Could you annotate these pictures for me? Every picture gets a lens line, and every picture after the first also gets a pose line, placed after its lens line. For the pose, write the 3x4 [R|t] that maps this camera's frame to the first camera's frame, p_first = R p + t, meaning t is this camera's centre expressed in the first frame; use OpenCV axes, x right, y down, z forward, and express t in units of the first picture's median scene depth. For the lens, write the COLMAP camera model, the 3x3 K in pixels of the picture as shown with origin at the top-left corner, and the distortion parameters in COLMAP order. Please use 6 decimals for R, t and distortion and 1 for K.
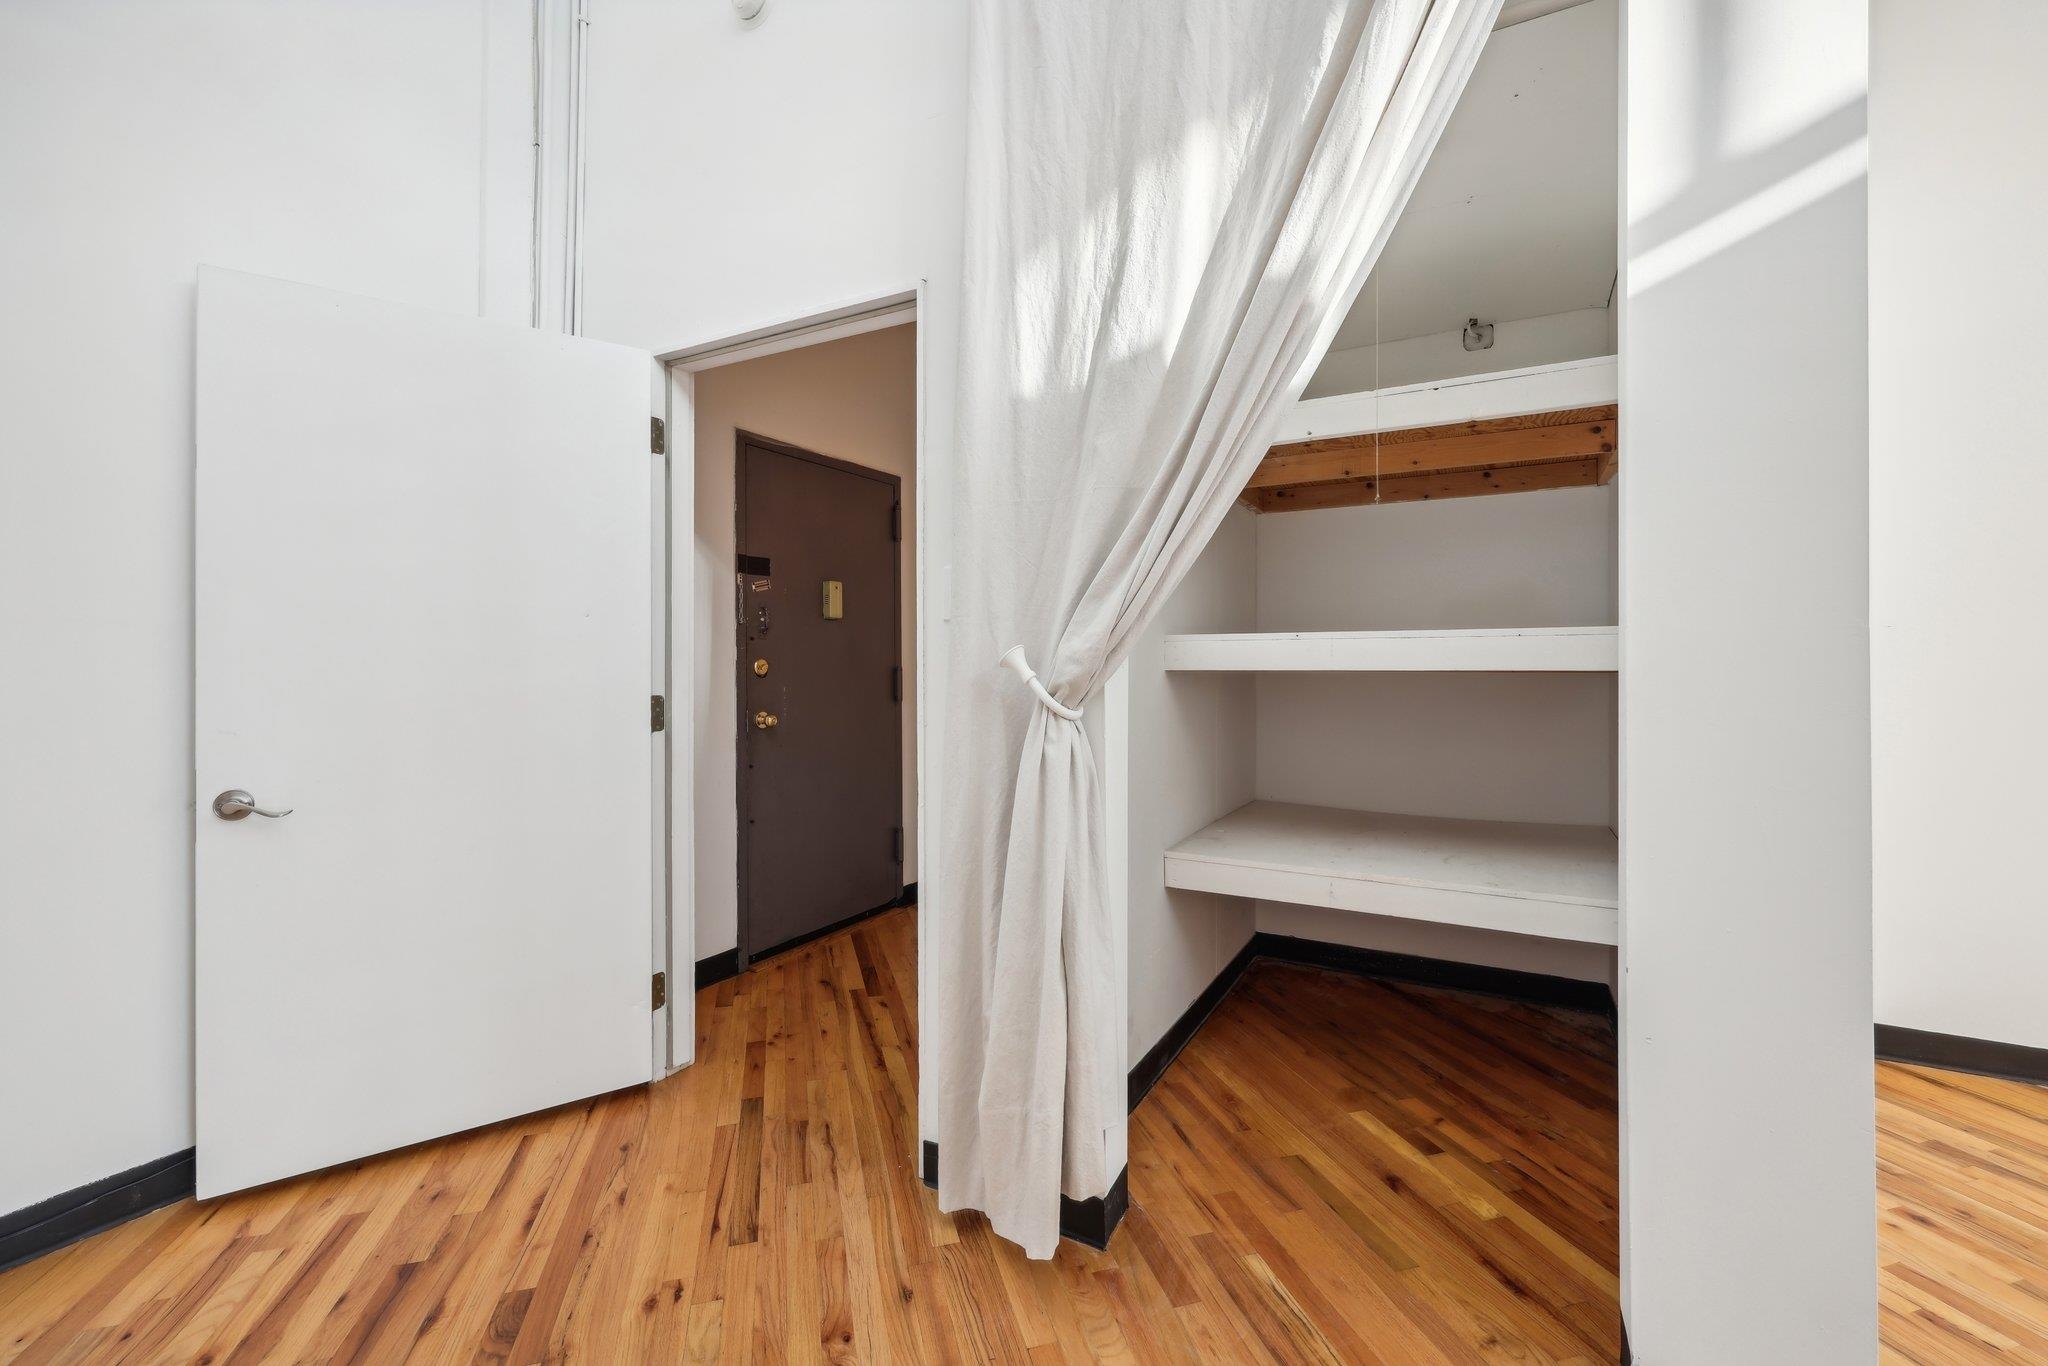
lens RADIAL K [[865.0, 0, 1018.9], [0, 865.0, 673.1], [0, 0, 1]] dist [0.000806, -0.000569]
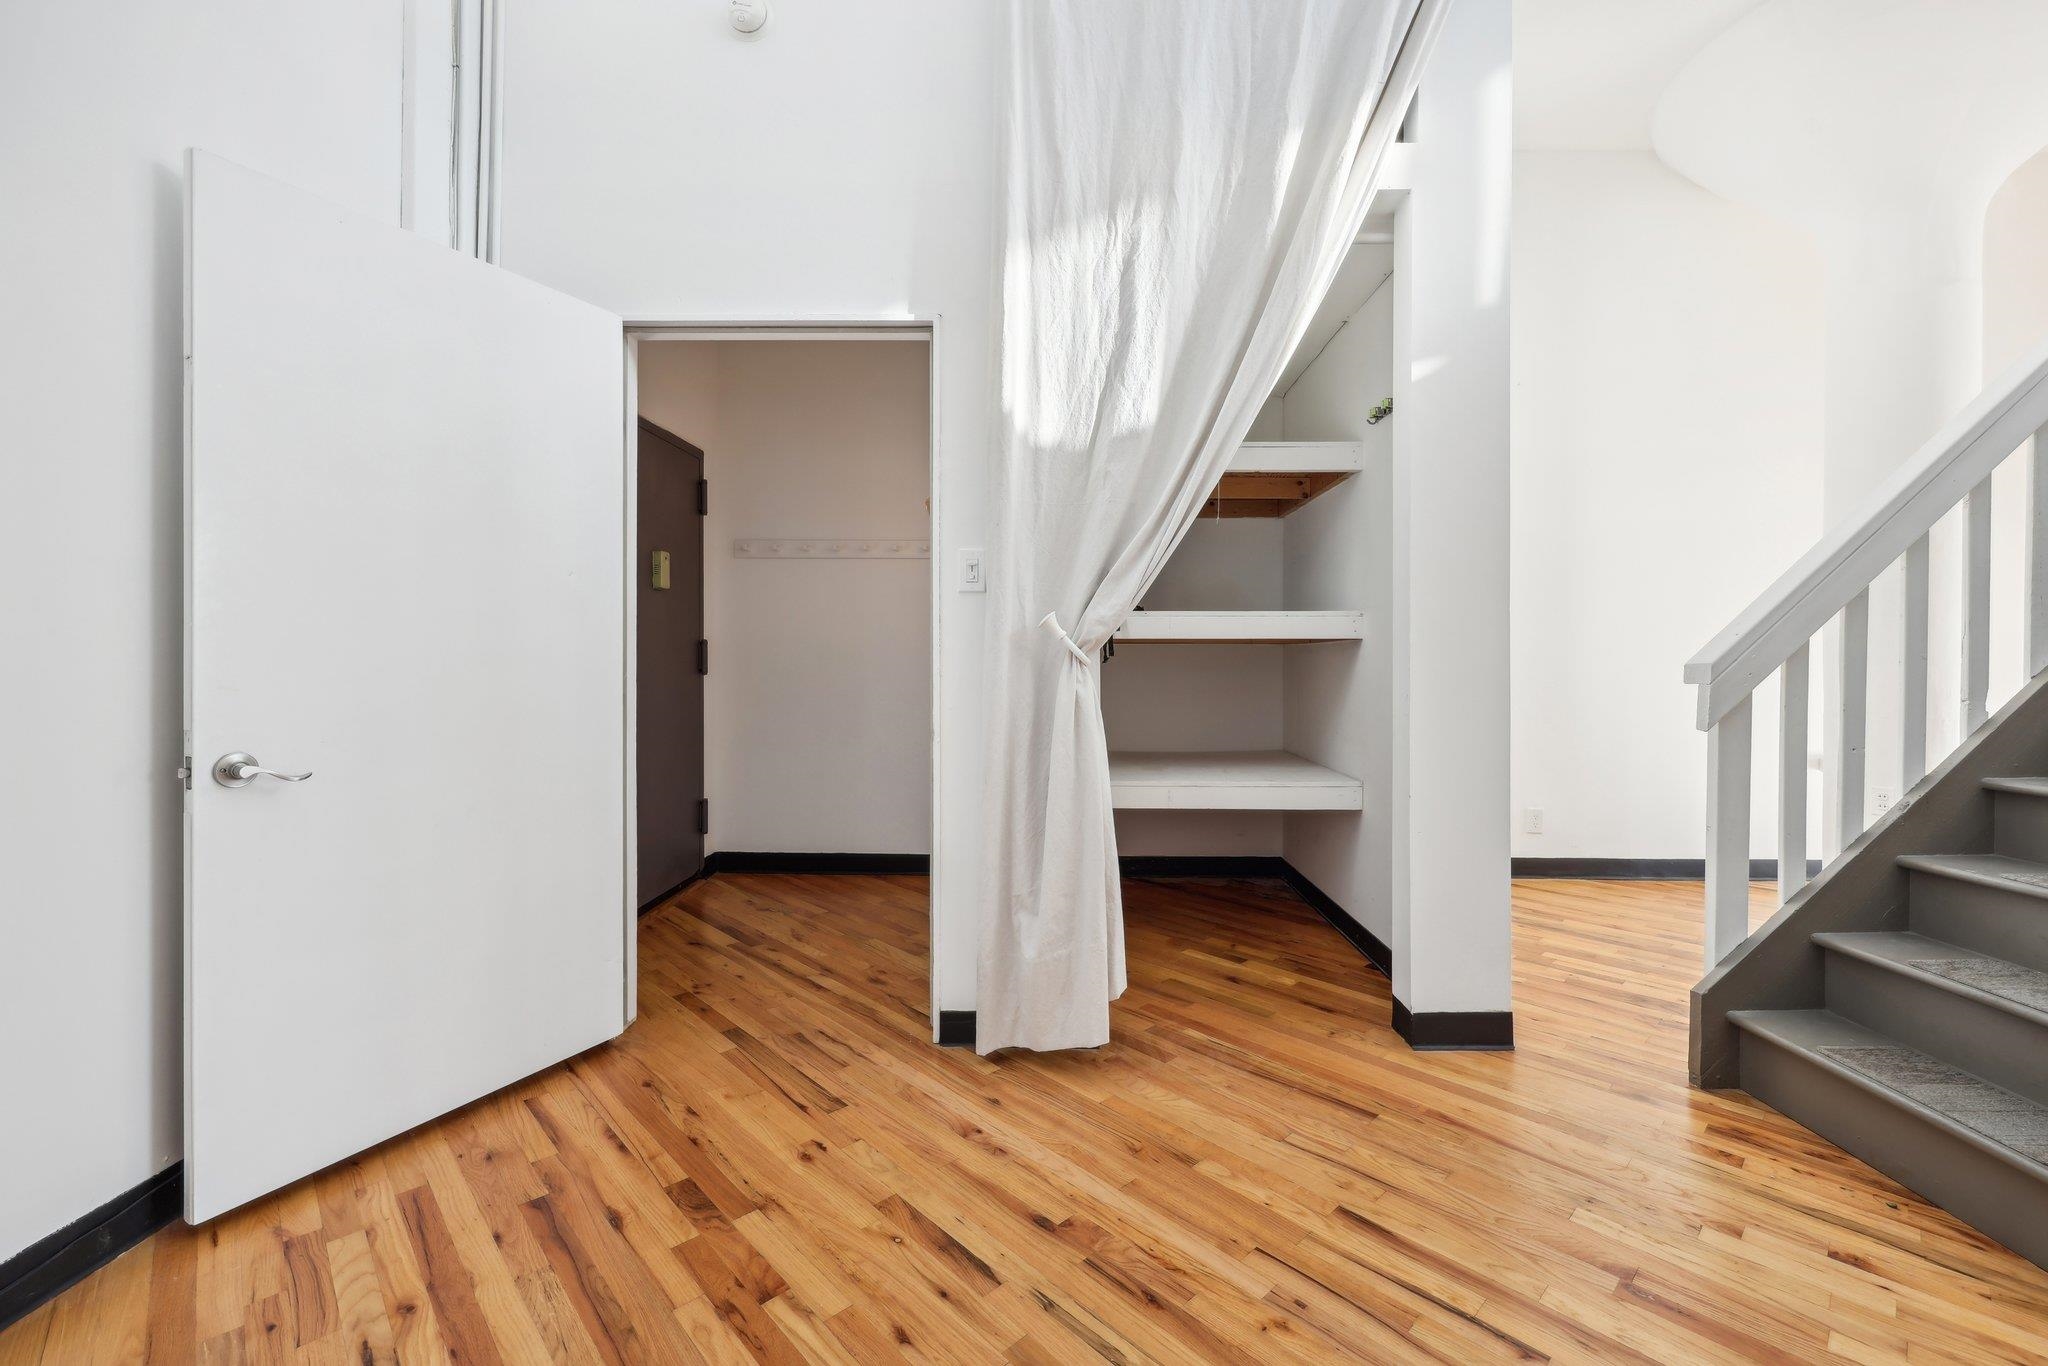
lens RADIAL K [[865.0, 0, 1042.7], [0, 865.0, 668.9], [0, 0, 1]] dist [0.000806, -0.000569]
pose [[0.880798, -0.004588, 0.473470, -0.598267], [0.001554, 0.999976, 0.006800, 0.044661], [-0.473490, -0.005254, 0.880784, -0.166875]]
